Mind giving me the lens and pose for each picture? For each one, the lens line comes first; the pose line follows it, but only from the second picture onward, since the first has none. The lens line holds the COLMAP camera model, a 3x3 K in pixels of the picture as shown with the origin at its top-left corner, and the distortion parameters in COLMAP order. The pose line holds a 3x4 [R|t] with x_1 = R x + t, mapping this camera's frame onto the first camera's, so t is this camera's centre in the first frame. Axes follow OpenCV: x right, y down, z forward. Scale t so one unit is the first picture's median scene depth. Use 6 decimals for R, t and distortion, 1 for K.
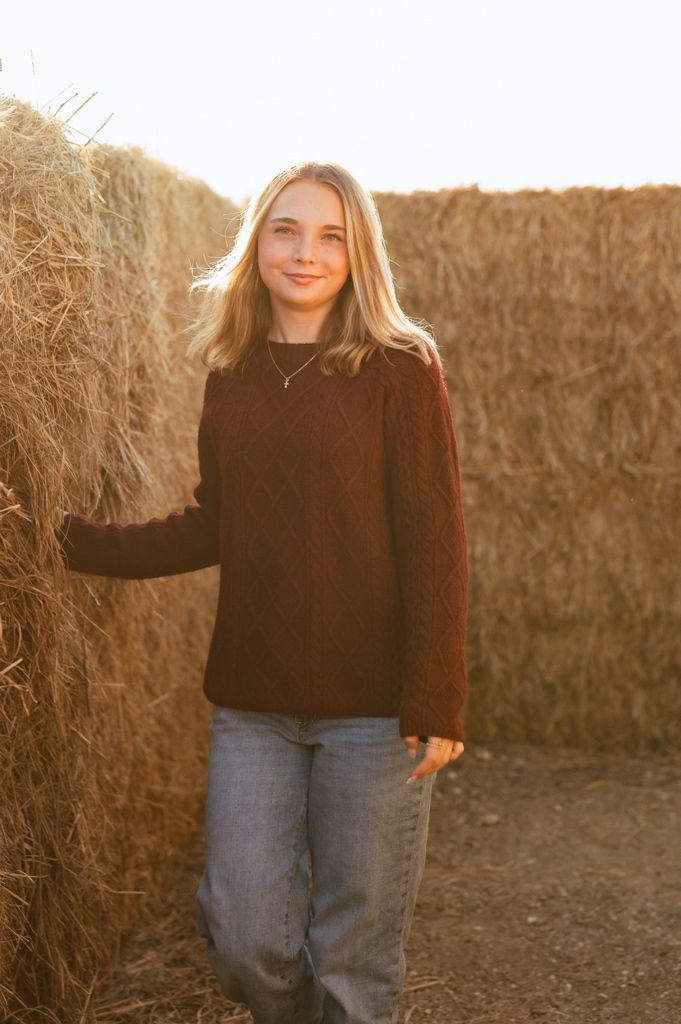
lens RADIAL K [[1720.2, 0, 394.7], [0, 1720.2, 433.0], [0, 0, 1]] dist [-0.011385, 0.000000]
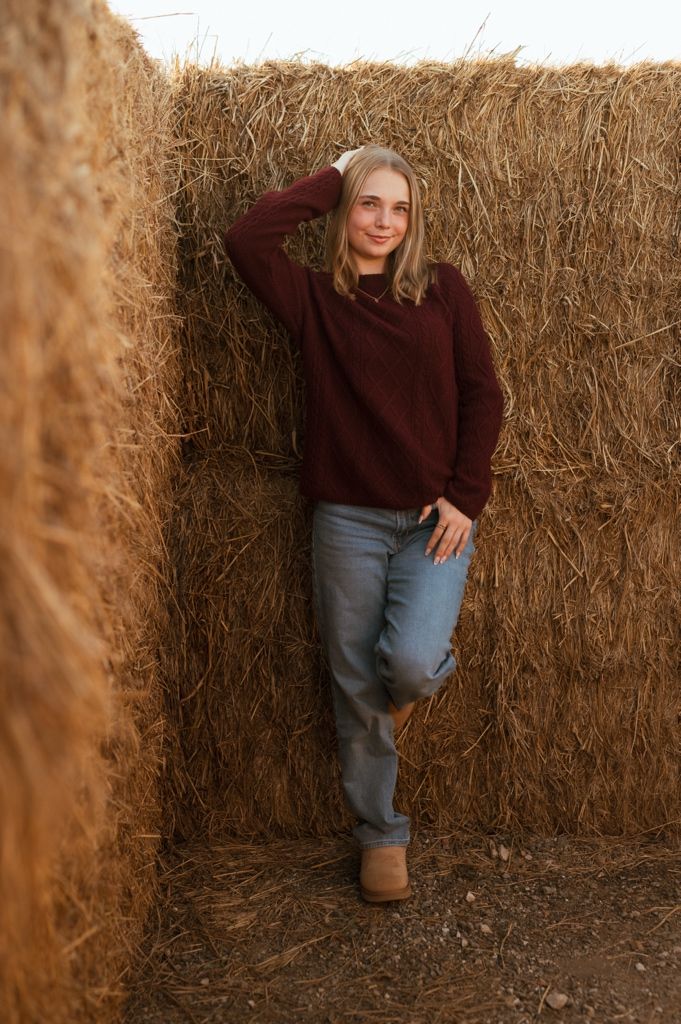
lens RADIAL K [[1445.8, 0, 334.8], [0, 1445.8, 525.5], [0, 0, 1]] dist [-0.000646, 0.000000]
pose [[0.996879, 0.005995, 0.078717, -0.068674], [-0.015888, 0.991946, 0.125664, -0.029076], [-0.077330, -0.126523, 0.988945, 0.404829]]
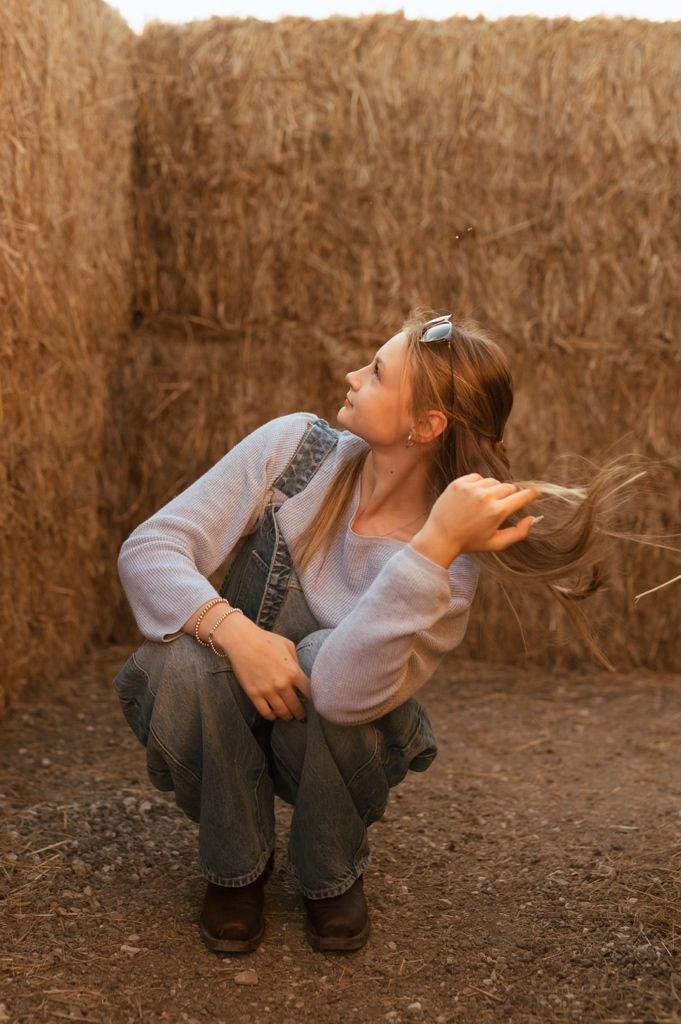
lens RADIAL K [[1609.2, 0, 299.0], [0, 1609.2, 472.6], [0, 0, 1]] dist [-0.008783, 0.000000]
pose [[0.996674, 0.053482, -0.061492, 0.058492], [-0.053114, 0.998560, 0.007596, 0.087324], [0.061809, -0.004304, 0.998079, 0.181489]]
